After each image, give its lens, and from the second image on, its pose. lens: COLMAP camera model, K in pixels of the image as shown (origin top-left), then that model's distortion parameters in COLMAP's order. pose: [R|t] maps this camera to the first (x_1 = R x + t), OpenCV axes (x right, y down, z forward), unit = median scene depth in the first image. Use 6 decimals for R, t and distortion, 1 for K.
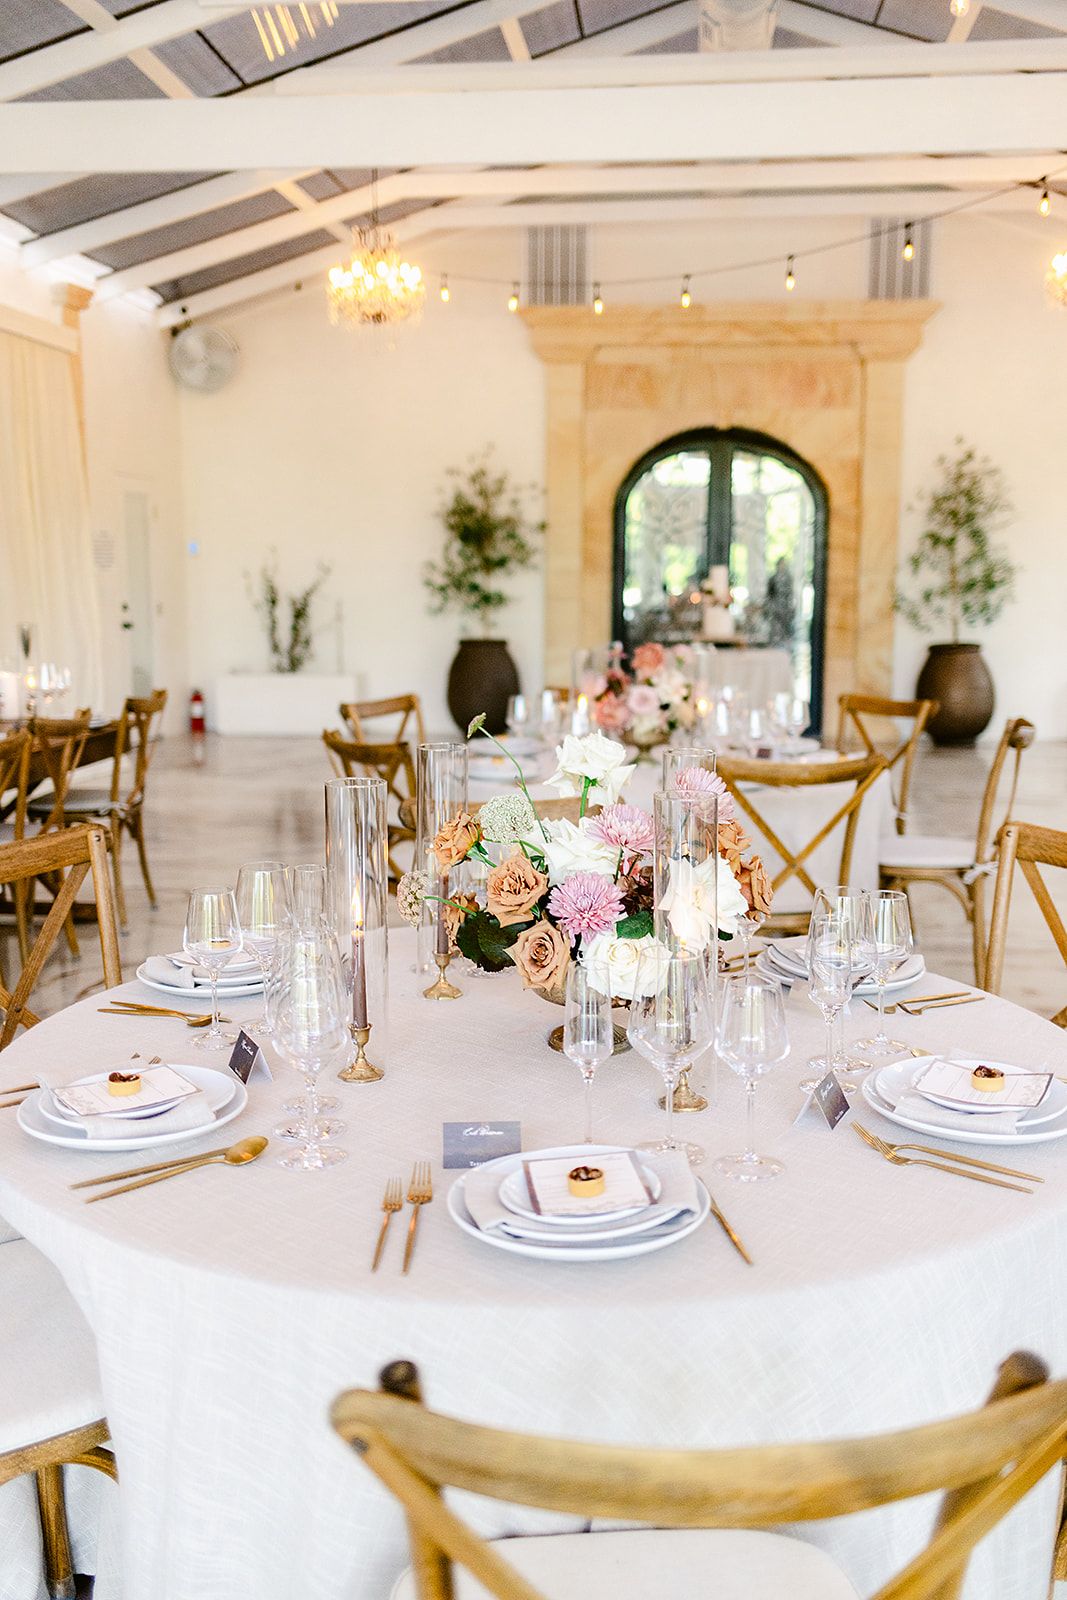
lens RADIAL K [[1561.0, 0, 533.7], [0, 1561.0, 803.8], [0, 0, 1]] dist [0.011262, -0.002268]
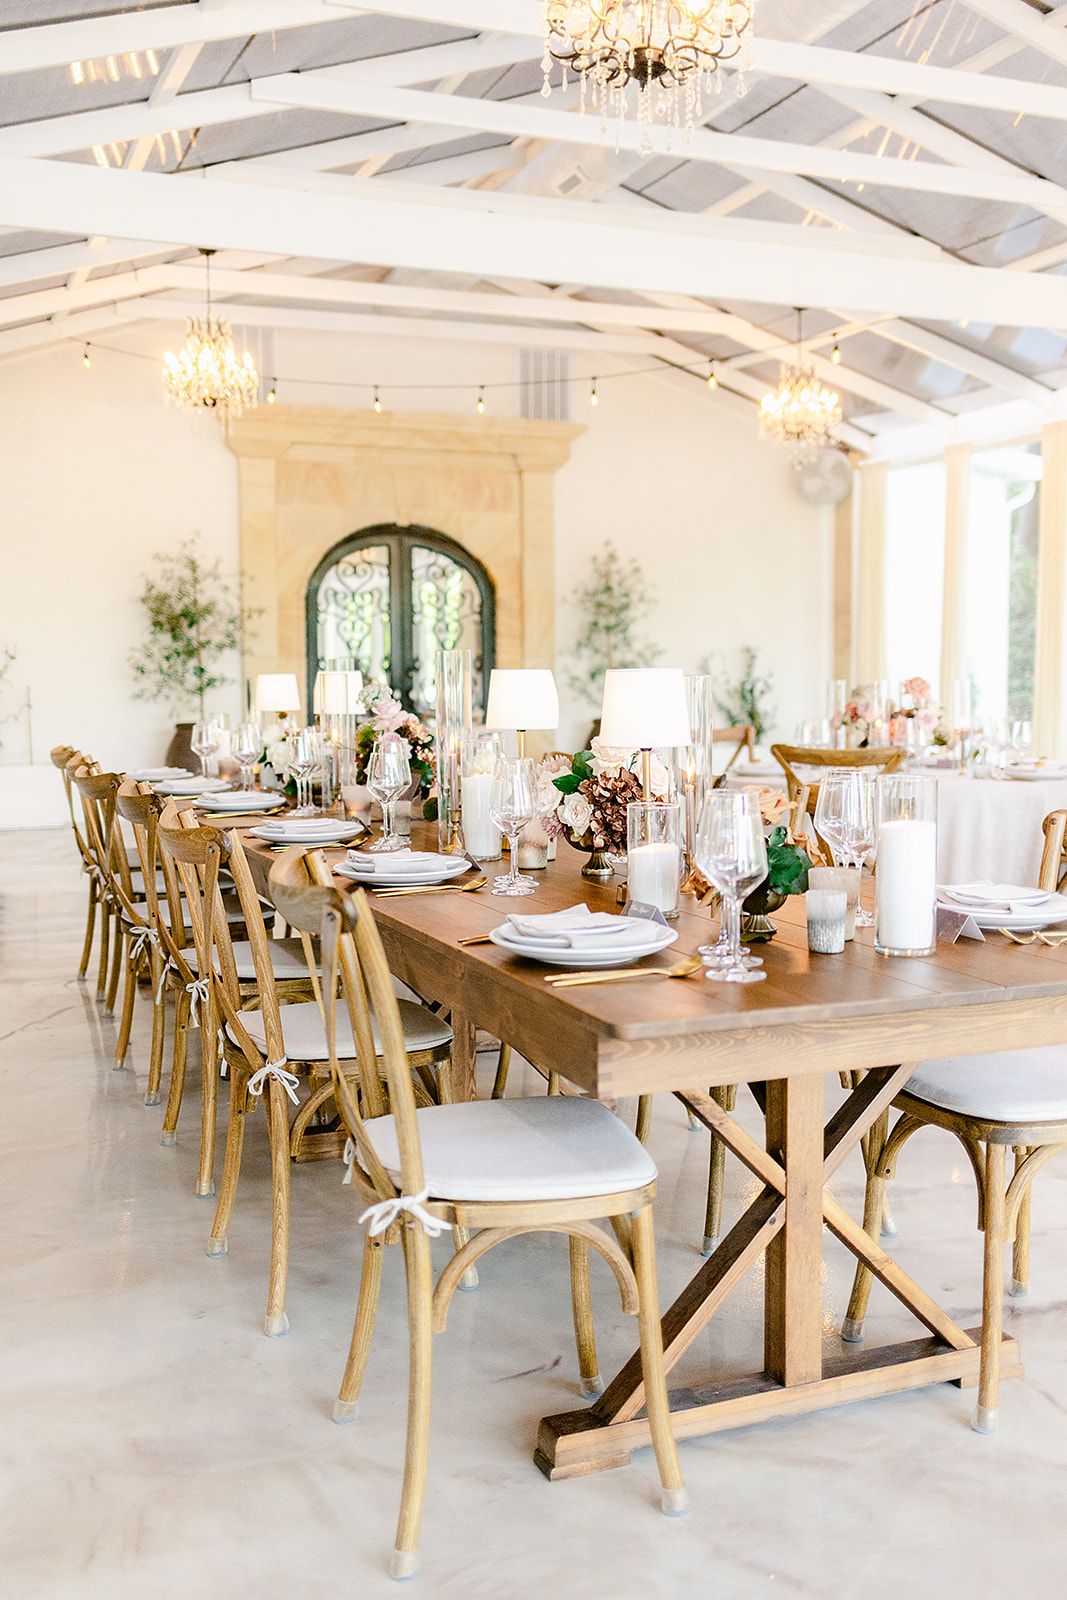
lens RADIAL K [[1583.2, 0, 533.5], [0, 1583.2, 800.0], [0, 0, 1]] dist [0.016962, 0.001724]
pose [[0.879881, -0.043862, 0.473165, -0.332445], [0.080299, 0.995136, -0.057072, 0.019189], [-0.468360, 0.088211, 0.879123, 0.010315]]
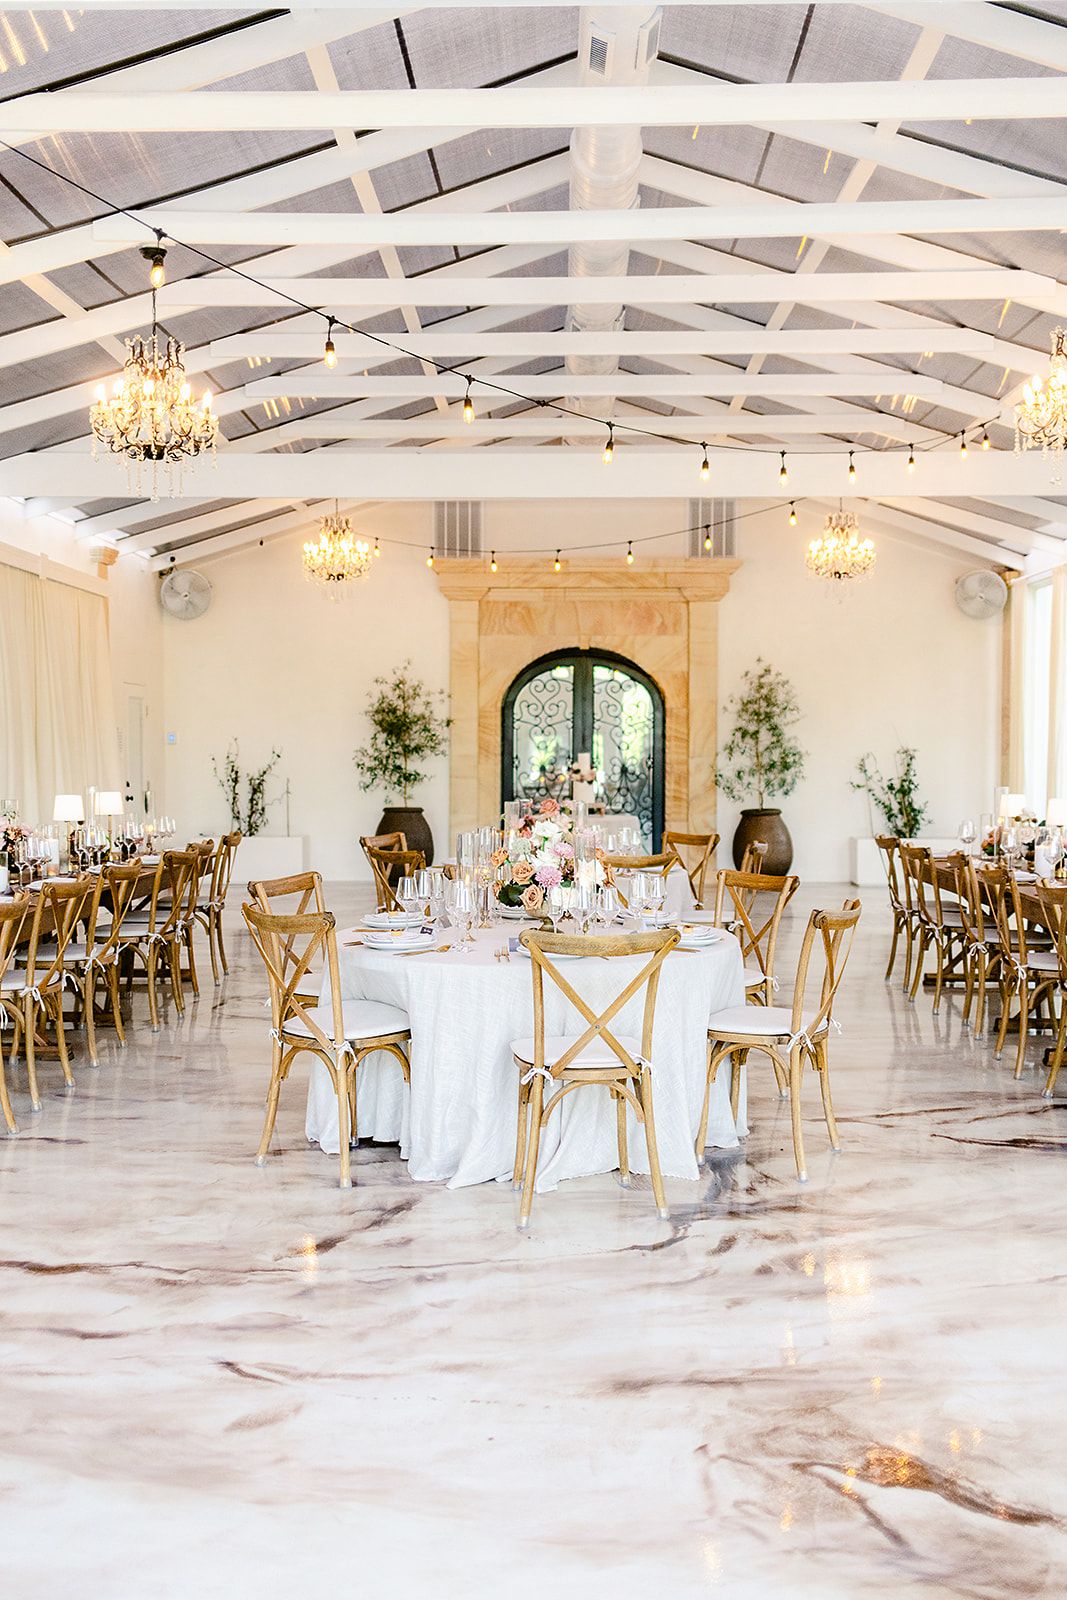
lens RADIAL K [[1561.0, 0, 533.7], [0, 1561.0, 803.8], [0, 0, 1]] dist [0.011262, -0.002268]
pose [[0.996068, -0.004088, 0.088500, -0.039777], [0.014330, 0.993215, -0.115407, 0.042345], [-0.087428, 0.116221, 0.989368, -0.293785]]
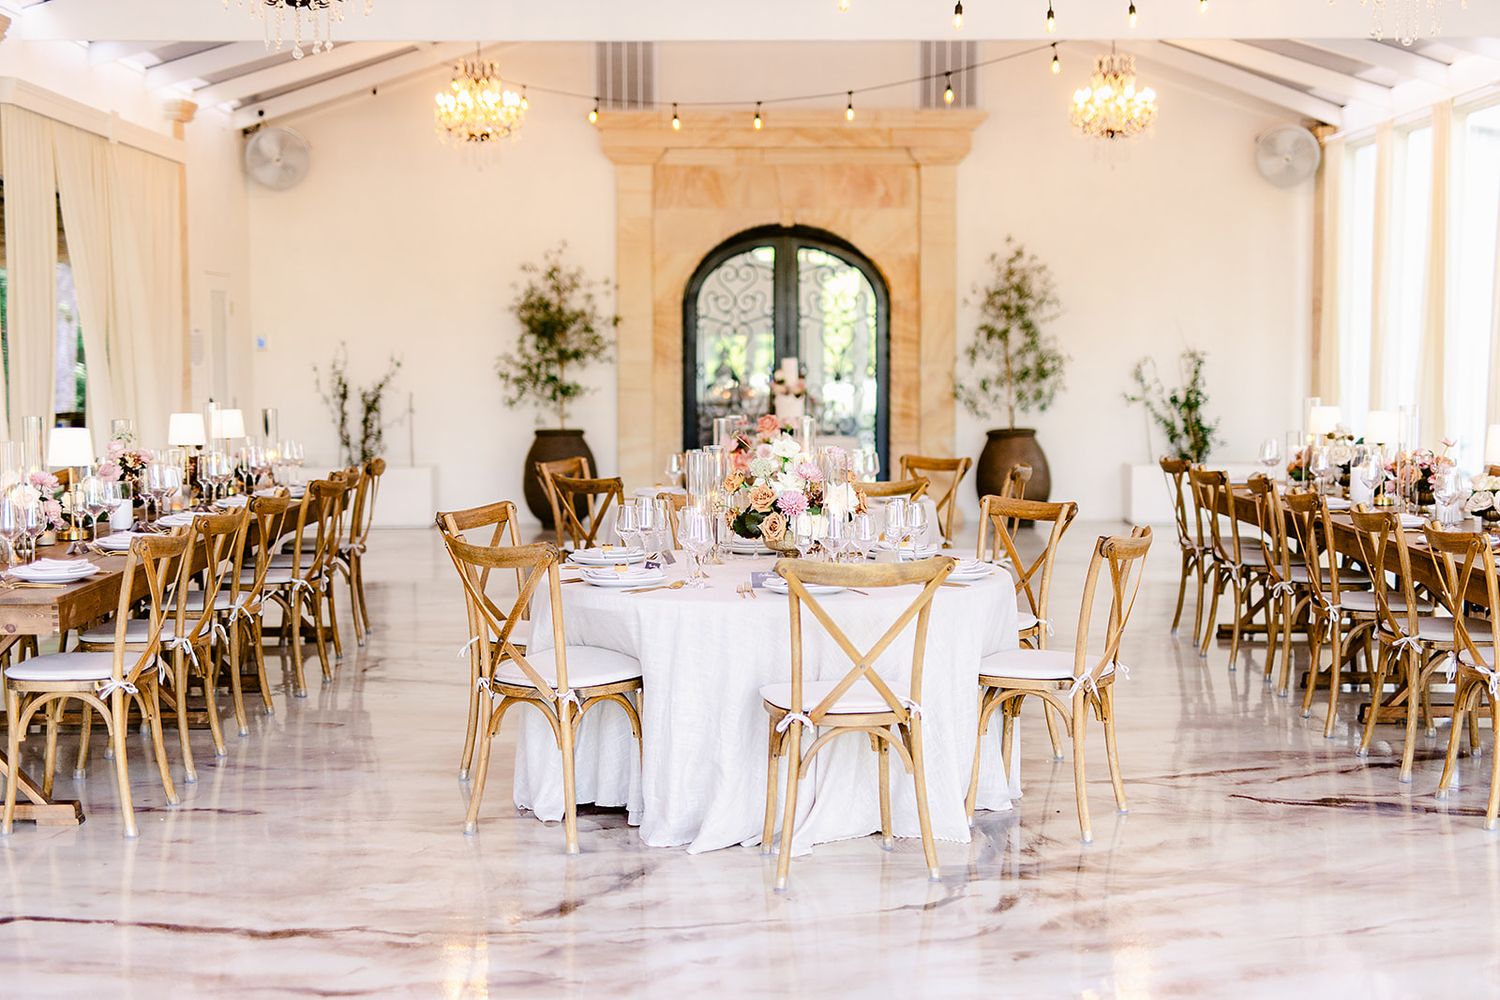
lens RADIAL K [[2081.8, 0, 754.3], [0, 2081.8, 506.7], [0, 0, 1]] dist [-0.004775, 0.040759]
pose [[0.993025, -0.014388, 0.117025, -0.066720], [0.023441, 0.996805, -0.076354, 0.051973], [-0.115553, 0.078565, 0.990189, -0.361498]]
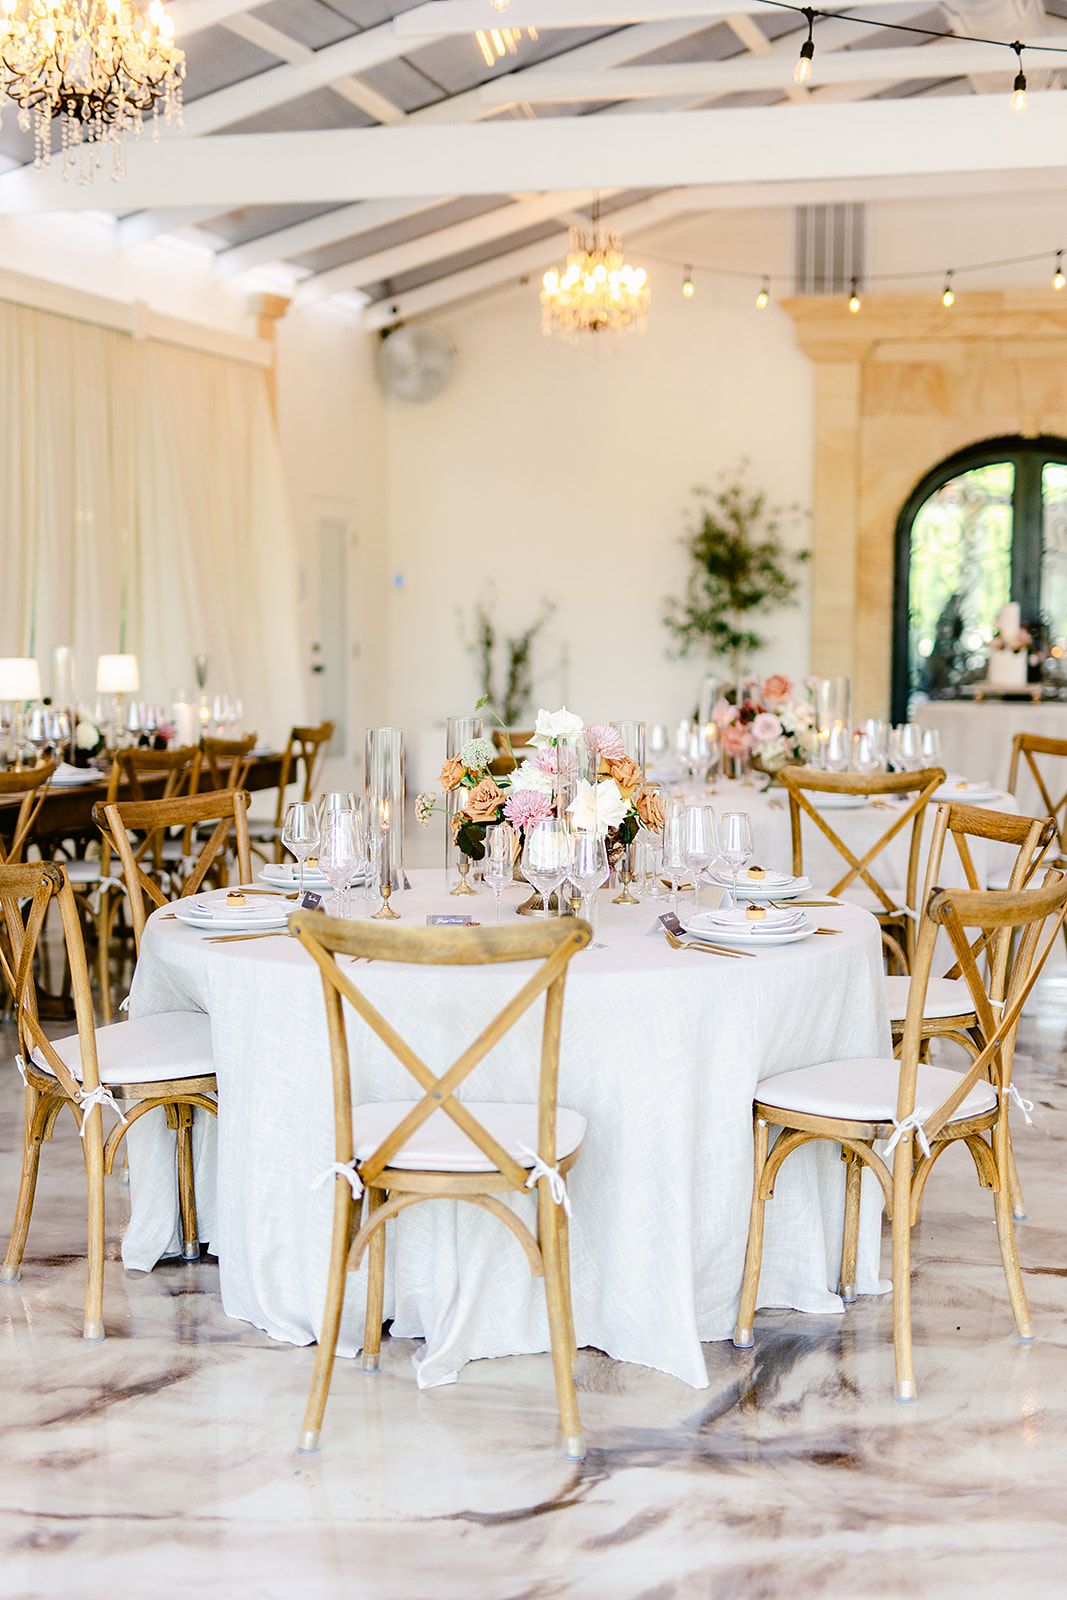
lens RADIAL K [[2255.0, 0, 532.1], [0, 2255.0, 795.6], [0, 0, 1]] dist [0.004569, -0.016419]
pose [[0.985233, 0.017325, -0.170340, 0.069831], [-0.028667, 0.997516, -0.064350, 0.032375], [0.168802, 0.068283, 0.983282, -0.201939]]
